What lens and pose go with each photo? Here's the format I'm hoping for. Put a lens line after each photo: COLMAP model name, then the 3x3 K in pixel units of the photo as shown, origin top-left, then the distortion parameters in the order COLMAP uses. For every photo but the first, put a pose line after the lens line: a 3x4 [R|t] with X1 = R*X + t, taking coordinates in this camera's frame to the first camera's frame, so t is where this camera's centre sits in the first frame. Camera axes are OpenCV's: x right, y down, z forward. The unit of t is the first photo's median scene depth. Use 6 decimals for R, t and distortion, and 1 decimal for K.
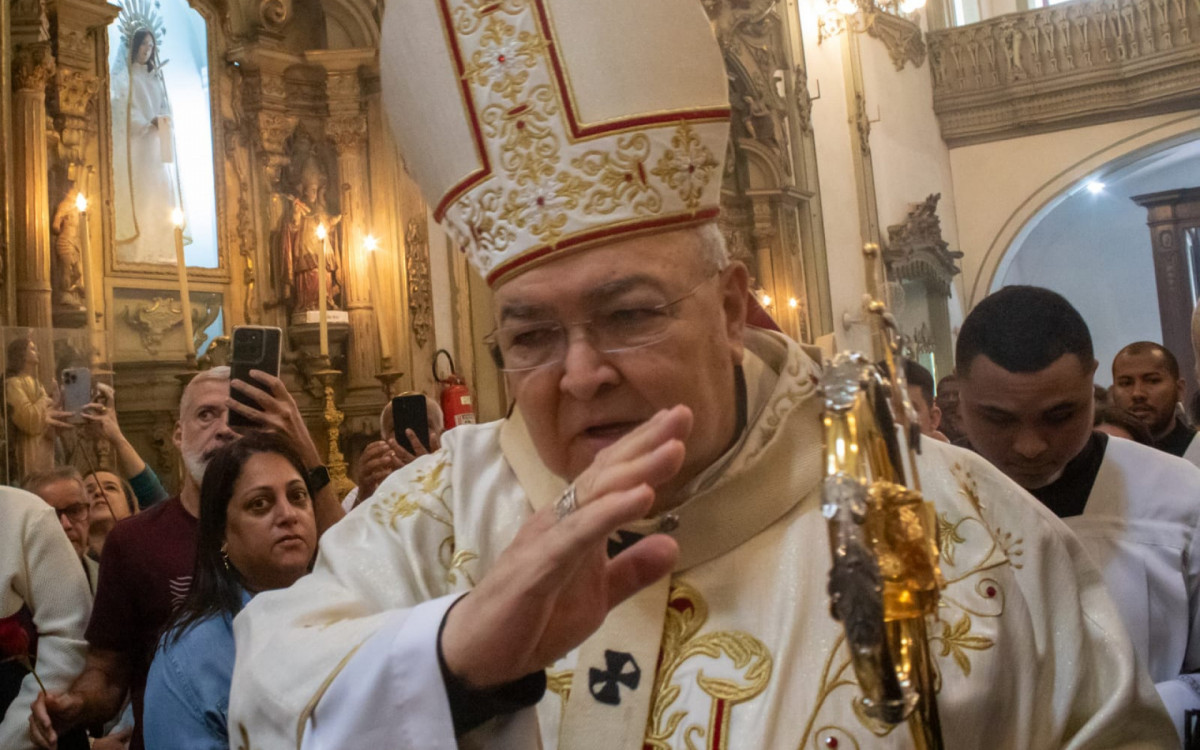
lens RADIAL K [[1207.6, 0, 423.6], [0, 1207.6, 340.7], [0, 0, 1]] dist [-0.151005, 0.091341]
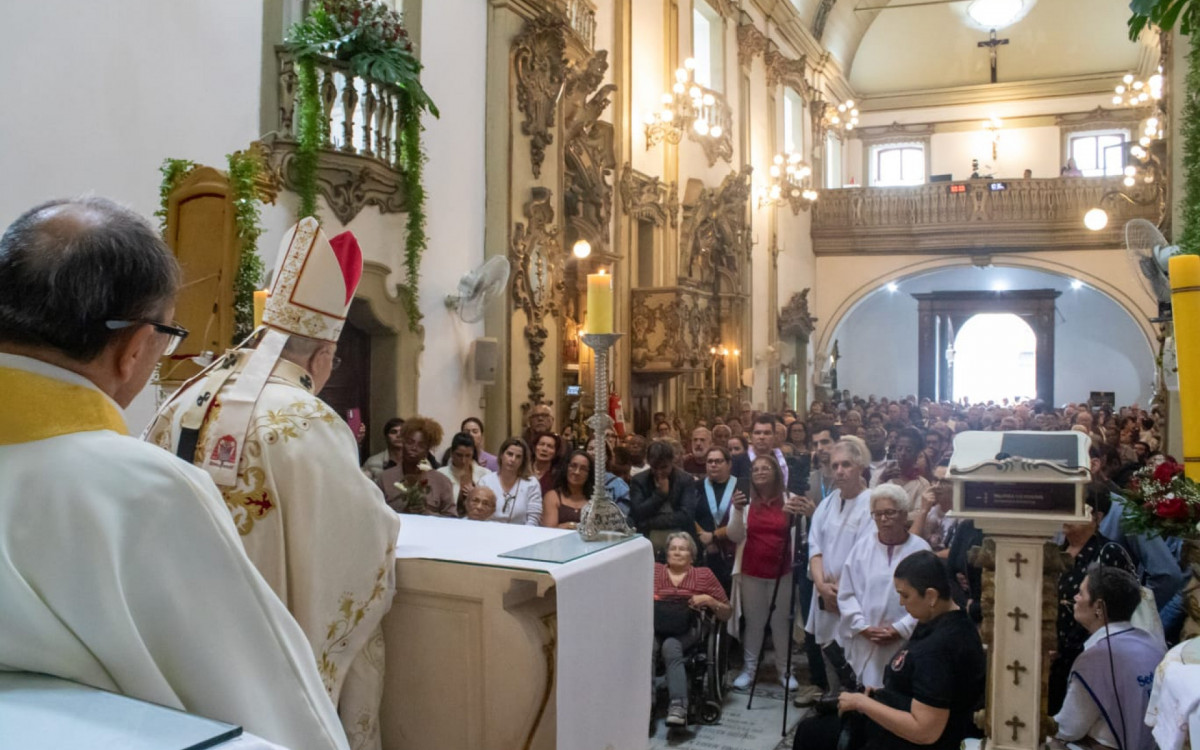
lens RADIAL K [[993.5, 0, 596.8], [0, 993.5, 385.0], [0, 0, 1]] dist [-0.163494, 0.140388]
pose [[0.970727, 0.068679, 0.230155, -0.285011], [-0.087390, 0.993562, 0.072101, -0.075375], [-0.223722, -0.090104, 0.970479, -0.540001]]
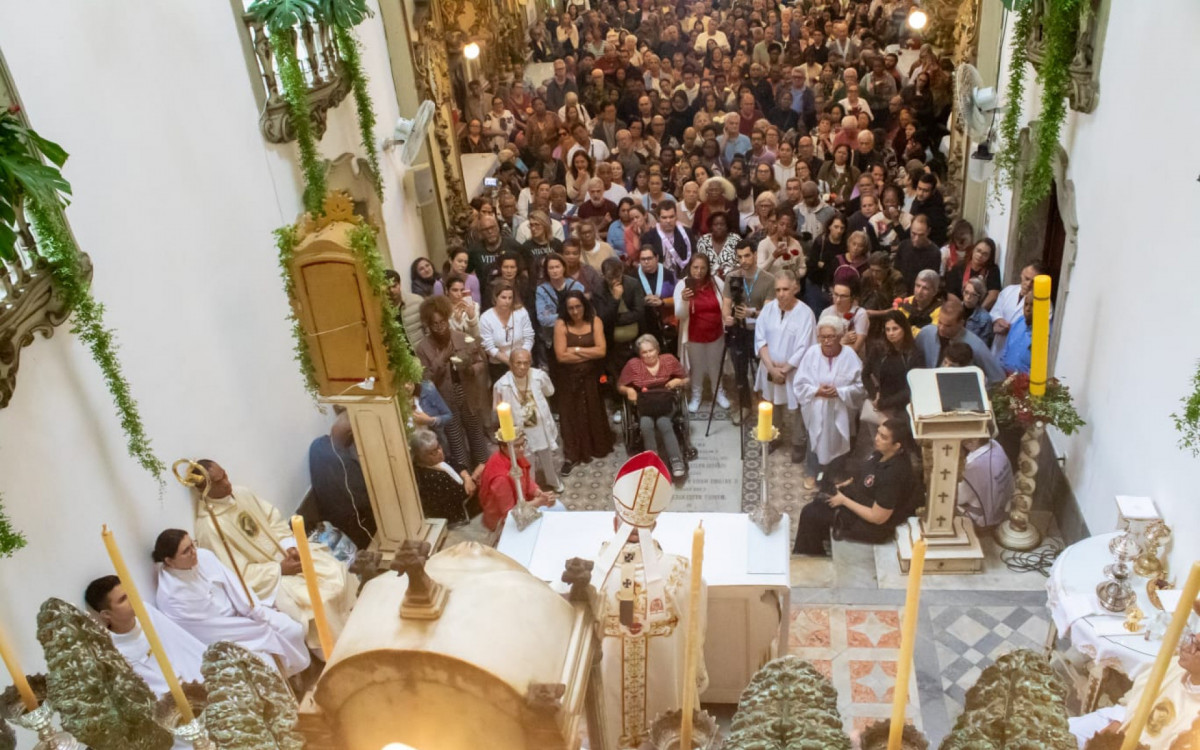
lens RADIAL K [[993.5, 0, 596.8], [0, 993.5, 385.0], [0, 0, 1]] dist [-0.163494, 0.140388]
pose [[0.848925, -0.288810, 0.442623, -0.484662], [0.003553, 0.840586, 0.541666, -0.334394], [-0.528501, -0.458261, 0.714621, -0.554823]]
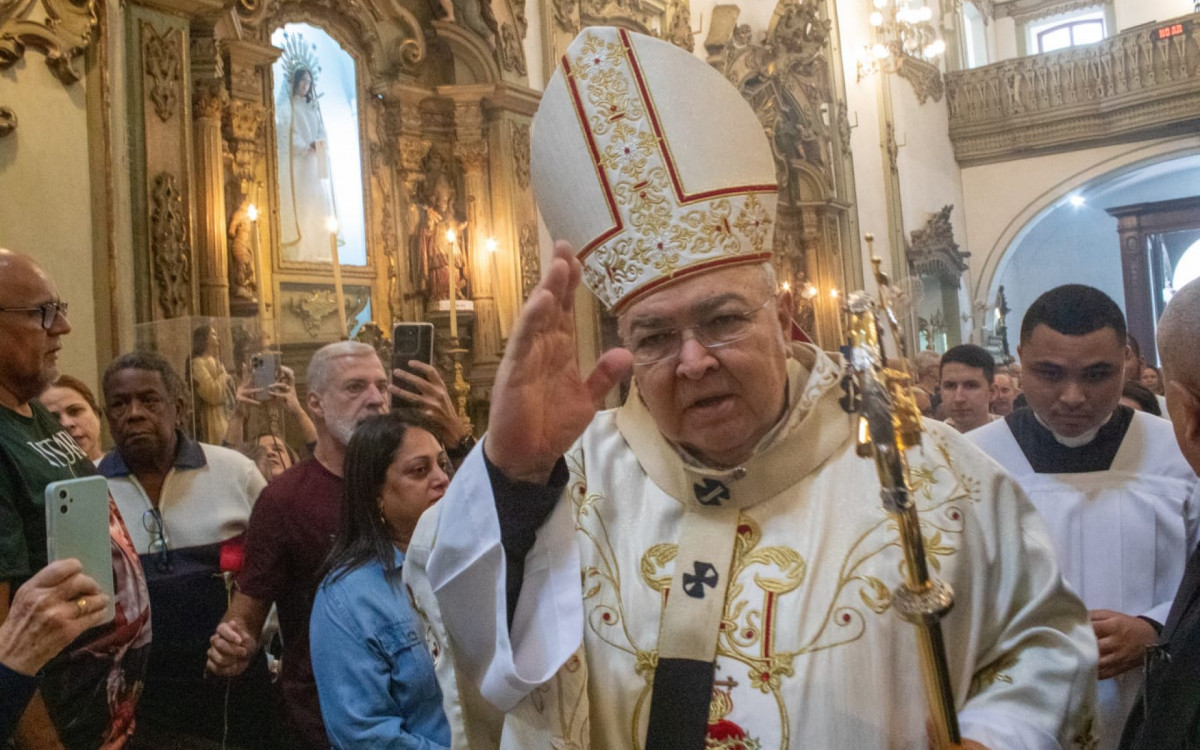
lens RADIAL K [[993.5, 0, 596.8], [0, 993.5, 385.0], [0, 0, 1]] dist [-0.163494, 0.140388]
pose [[0.997932, -0.005898, 0.064012, -0.001543], [0.001886, 0.998040, 0.062554, -0.001058], [-0.064255, -0.062304, 0.995987, -0.006796]]
